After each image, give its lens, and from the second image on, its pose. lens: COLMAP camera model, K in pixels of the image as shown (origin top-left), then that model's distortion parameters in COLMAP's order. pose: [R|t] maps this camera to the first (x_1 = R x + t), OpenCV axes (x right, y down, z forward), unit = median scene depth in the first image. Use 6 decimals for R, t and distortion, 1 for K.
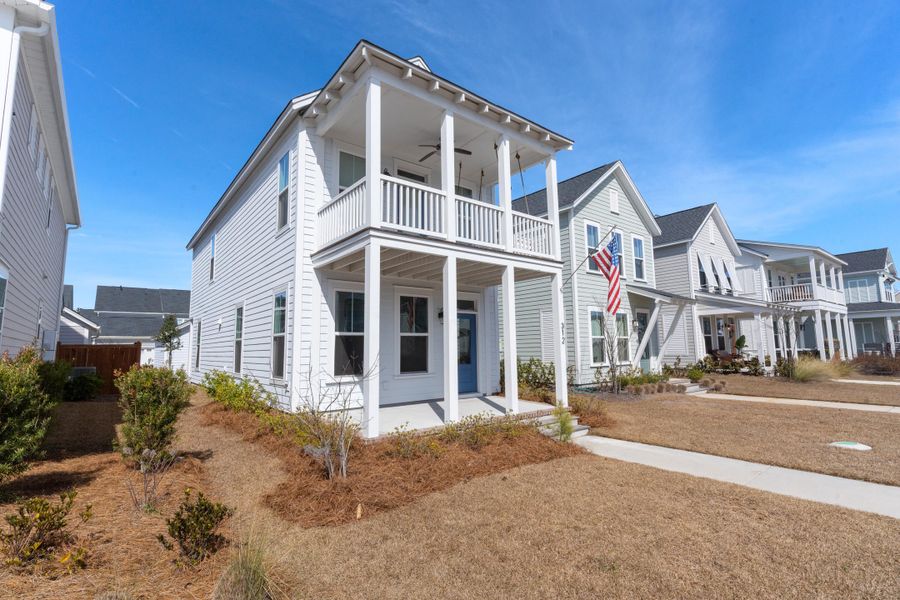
lens RADIAL K [[430.2, 0, 450.0], [0, 430.2, 301.3], [0, 0, 1]] dist [0.009402, 0.000482]
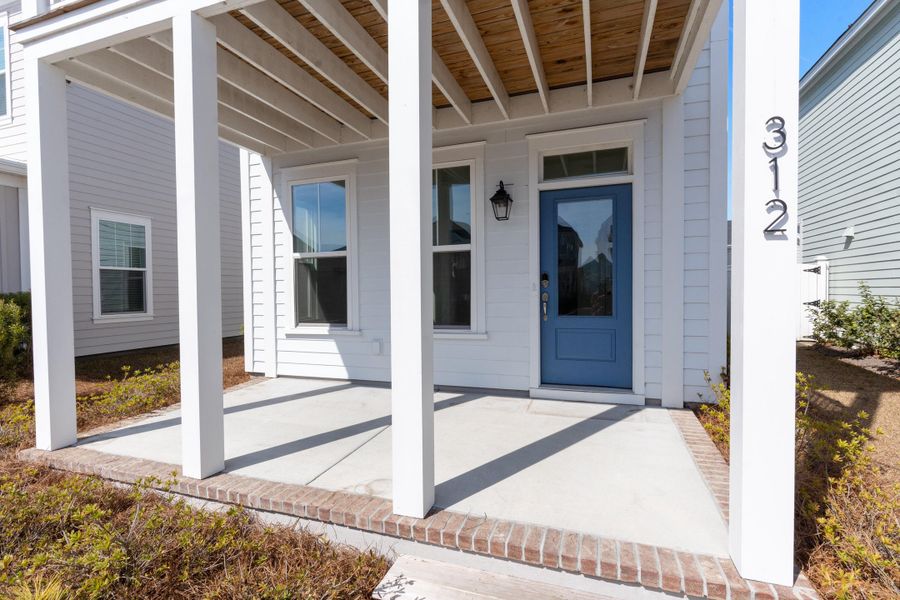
lens RADIAL K [[430.2, 0, 450.8], [0, 430.2, 298.3], [0, 0, 1]] dist [0.009402, 0.000482]
pose [[0.535555, 0.023240, -0.844180, 0.375126], [0.102361, 0.990465, 0.092206, 0.100827], [0.838274, -0.135792, 0.528070, 0.850706]]
